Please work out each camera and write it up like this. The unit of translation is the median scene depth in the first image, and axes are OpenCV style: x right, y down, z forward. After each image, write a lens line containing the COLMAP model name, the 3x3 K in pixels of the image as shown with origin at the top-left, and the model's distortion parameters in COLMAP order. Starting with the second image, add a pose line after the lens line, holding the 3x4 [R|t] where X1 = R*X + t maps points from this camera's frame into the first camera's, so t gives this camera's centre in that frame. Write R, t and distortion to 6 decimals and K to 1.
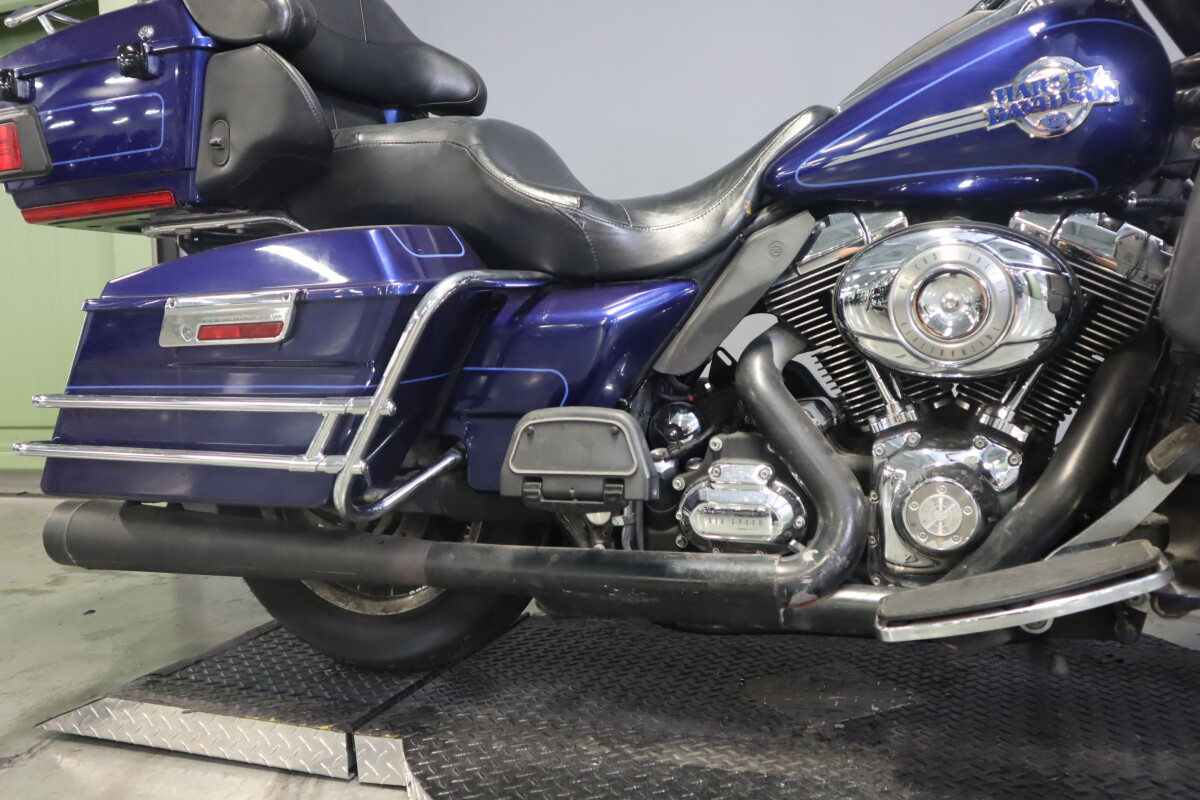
lens RADIAL K [[1059.0, 0, 600.0], [0, 1059.0, 400.0], [0, 0, 1]] dist [-0.073531, 0.121581]
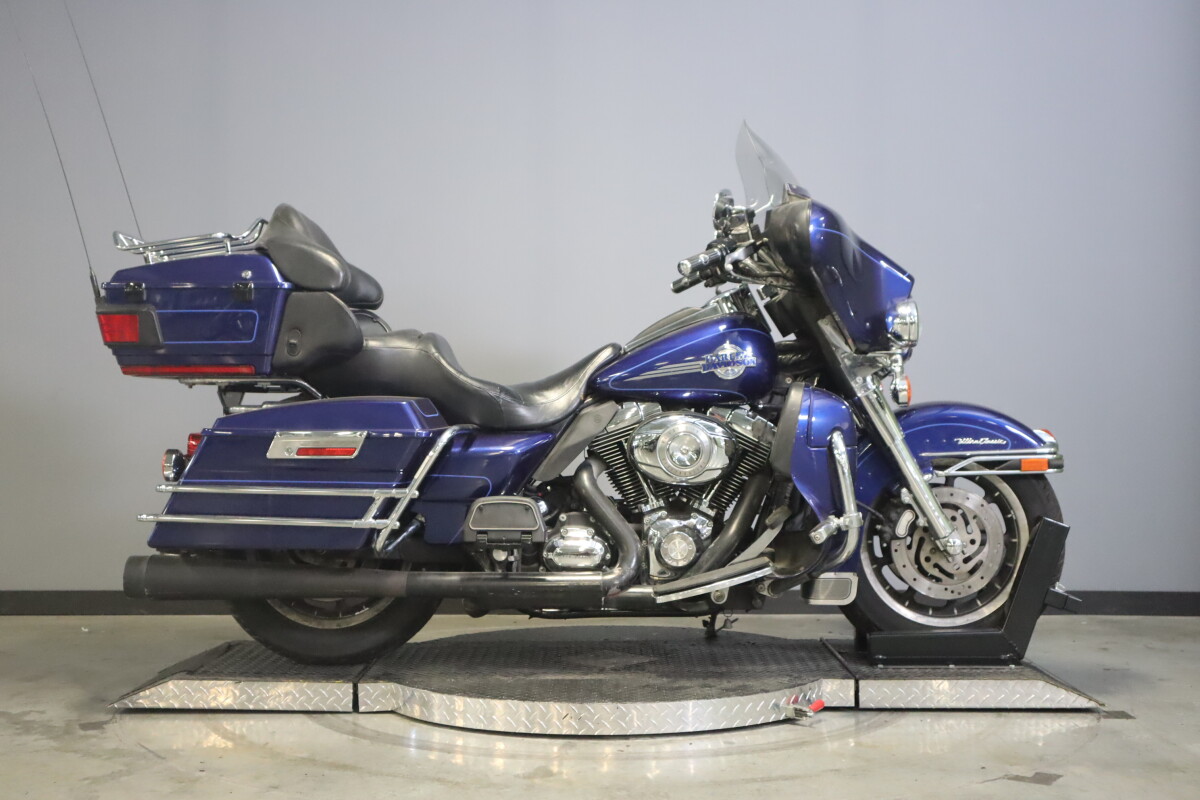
lens RADIAL K [[1482.3, 0, 600.0], [0, 1482.3, 400.0], [0, 0, 1]] dist [0.018504, 0.036794]
pose [[0.936441, 0.042614, 0.348227, -0.820951], [-0.012049, 0.995916, -0.089472, 0.073003], [-0.350618, 0.079589, 0.933130, -1.646156]]
